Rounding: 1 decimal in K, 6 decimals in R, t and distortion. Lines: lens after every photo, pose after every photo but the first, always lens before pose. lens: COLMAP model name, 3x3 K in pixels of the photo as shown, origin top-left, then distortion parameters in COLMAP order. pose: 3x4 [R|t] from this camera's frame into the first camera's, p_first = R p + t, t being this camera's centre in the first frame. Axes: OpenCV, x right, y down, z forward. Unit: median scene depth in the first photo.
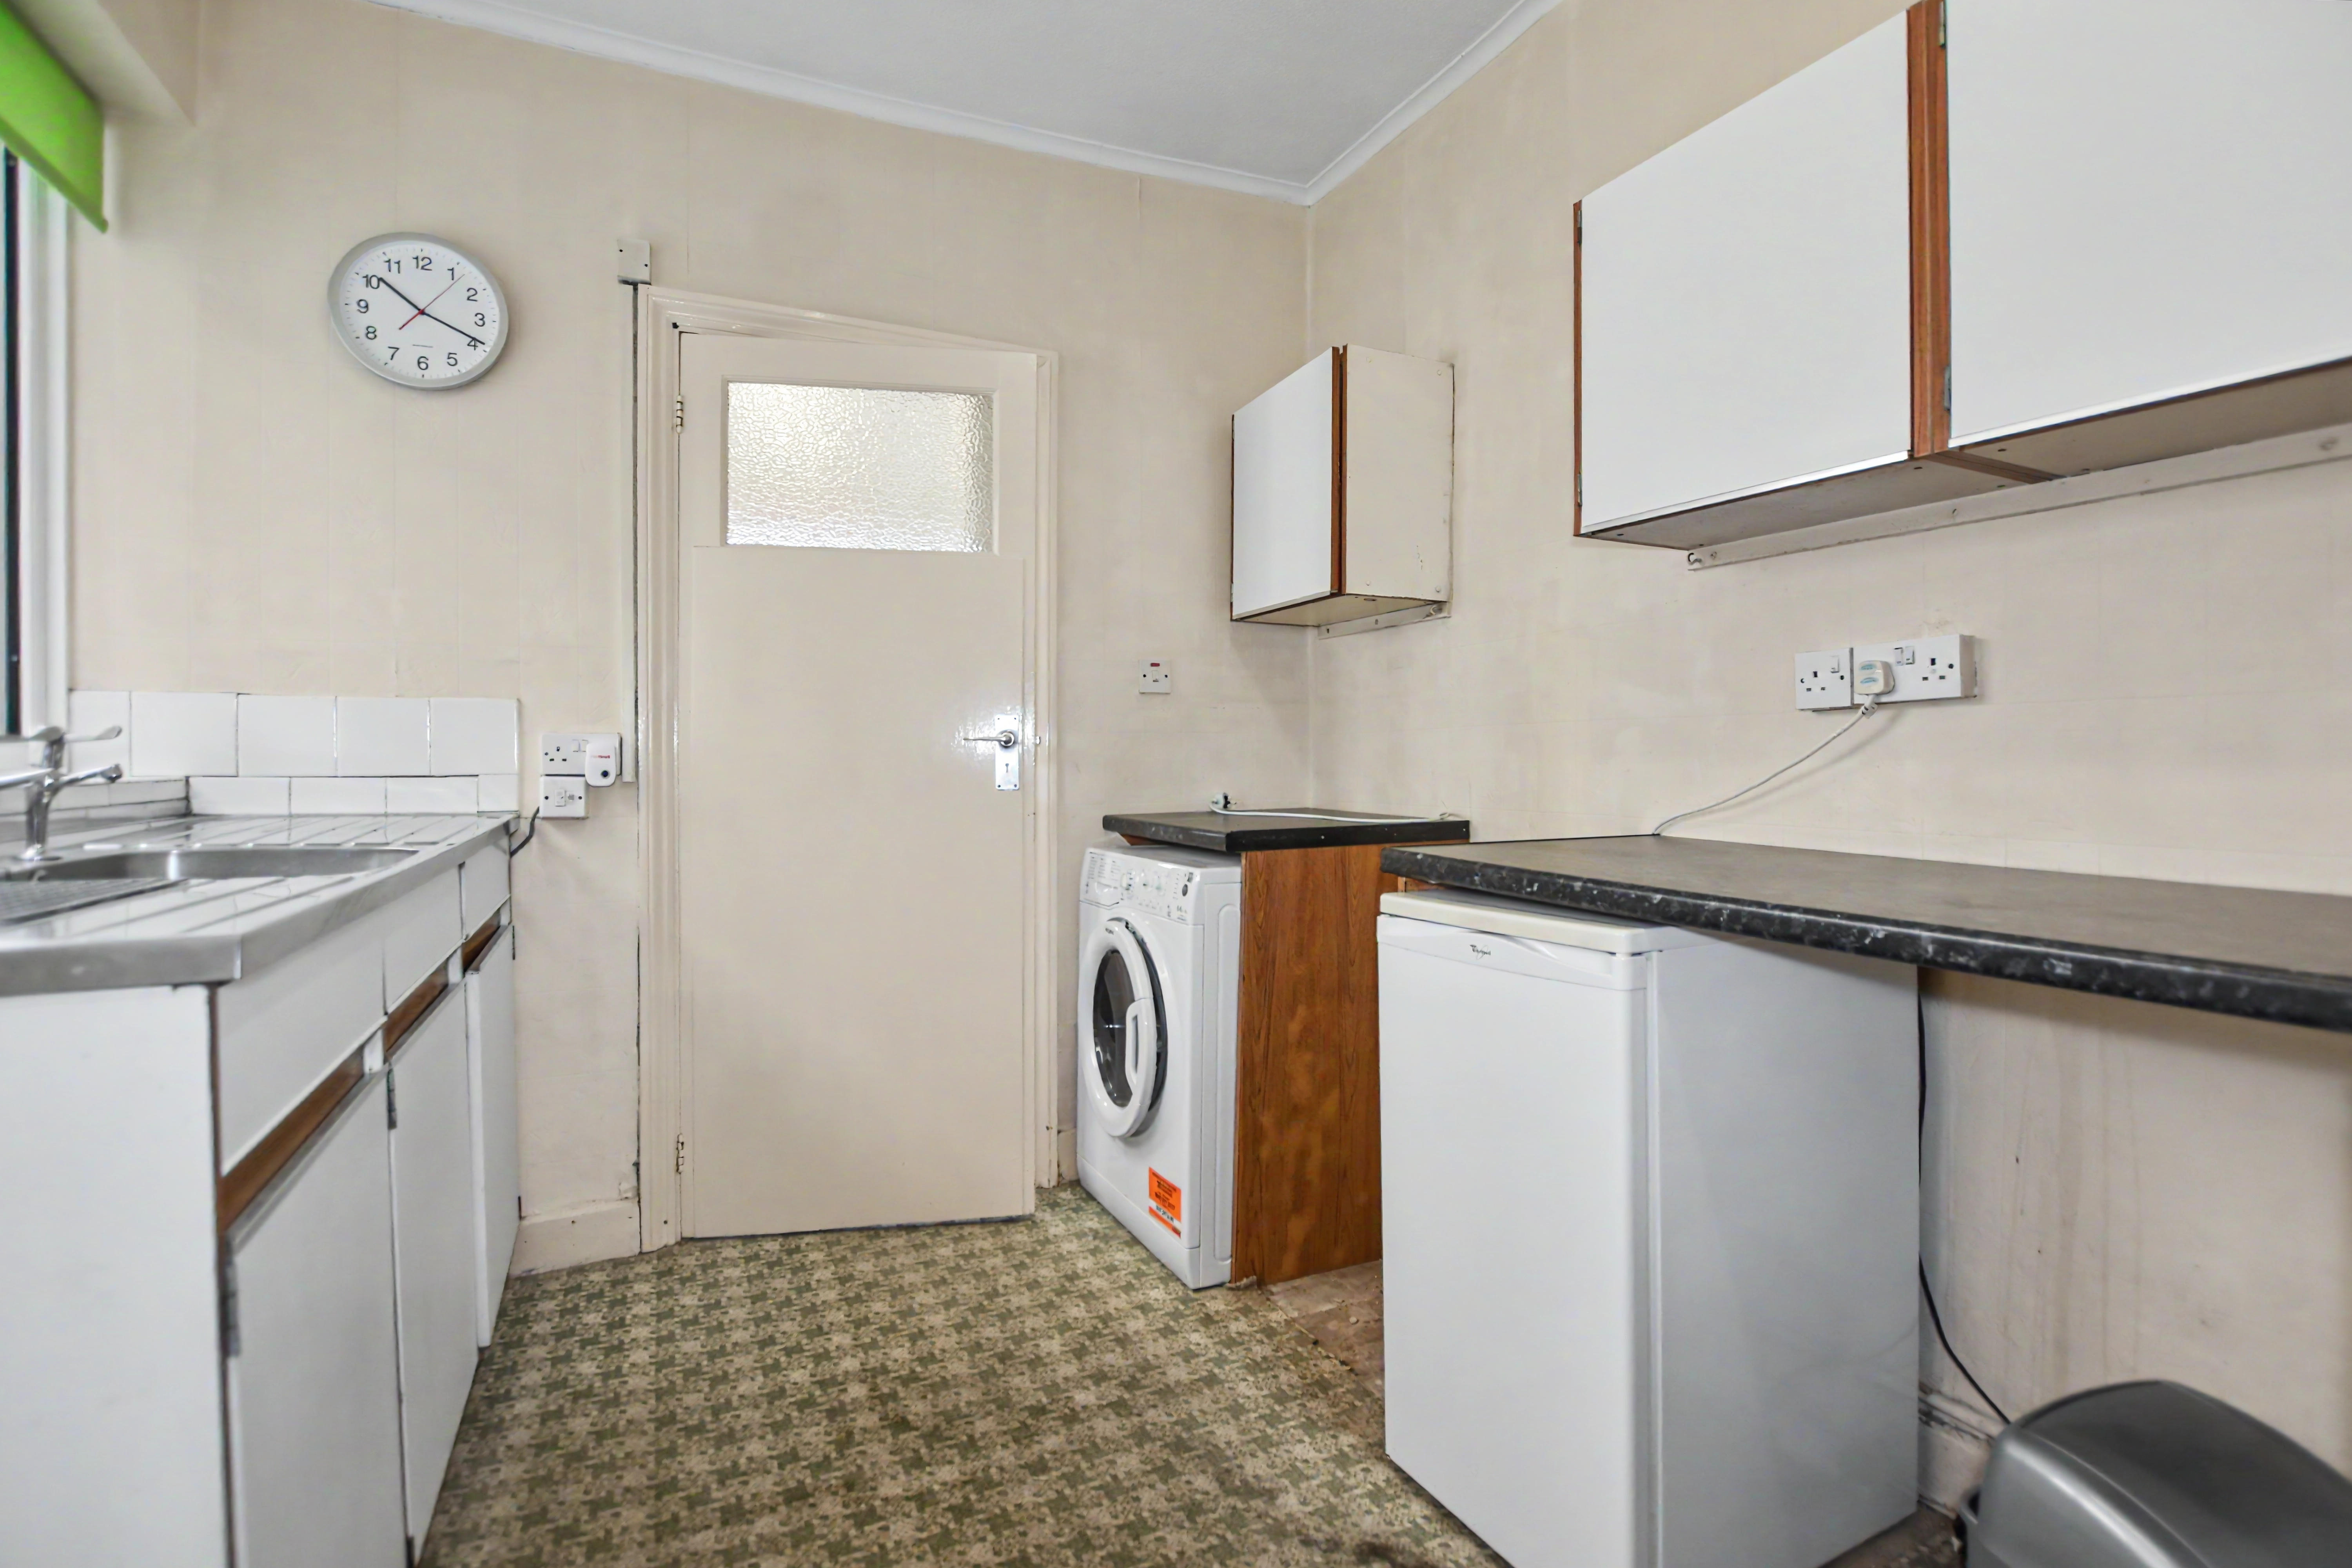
lens RADIAL K [[1069.3, 0, 1197.2], [0, 1069.3, 774.8], [0, 0, 1]] dist [-0.026844, 0.000534]
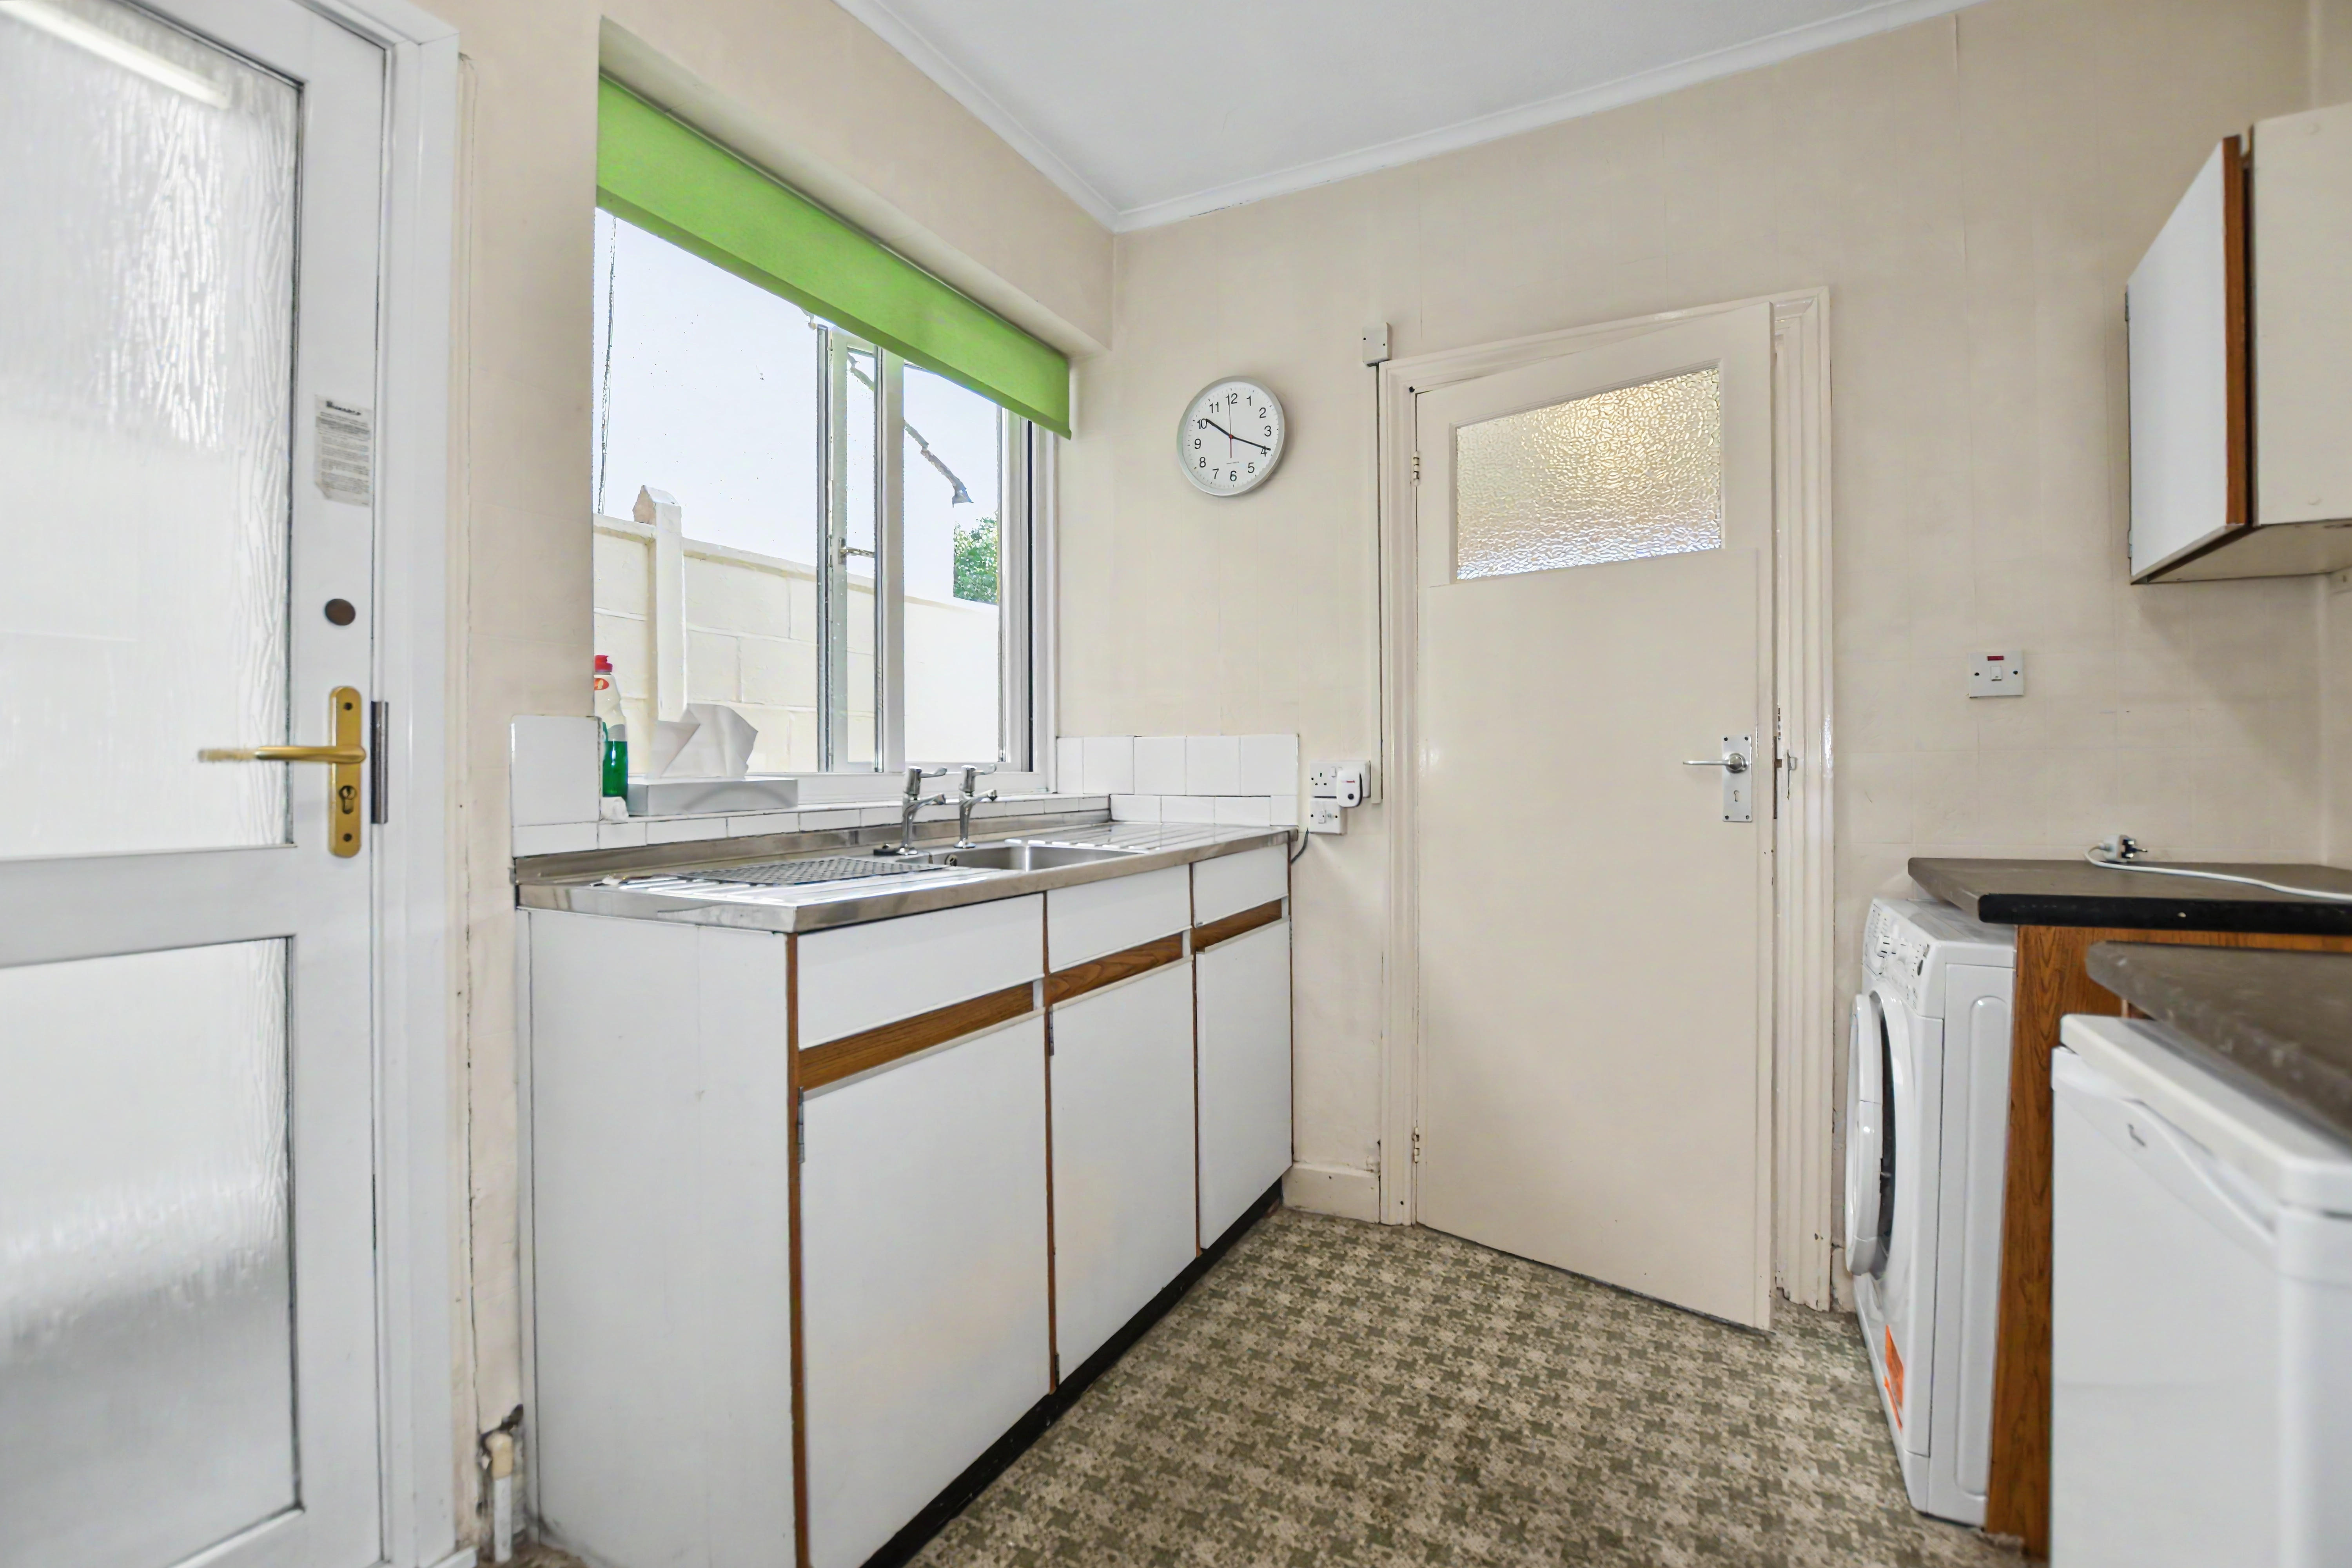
lens RADIAL K [[1069.3, 0, 1185.0], [0, 1069.3, 777.8], [0, 0, 1]] dist [-0.026844, 0.000534]
pose [[0.605659, 0.003908, -0.795715, 0.267972], [-0.010353, 0.999942, -0.002970, -0.016532], [0.795657, 0.010037, 0.605664, 0.158499]]
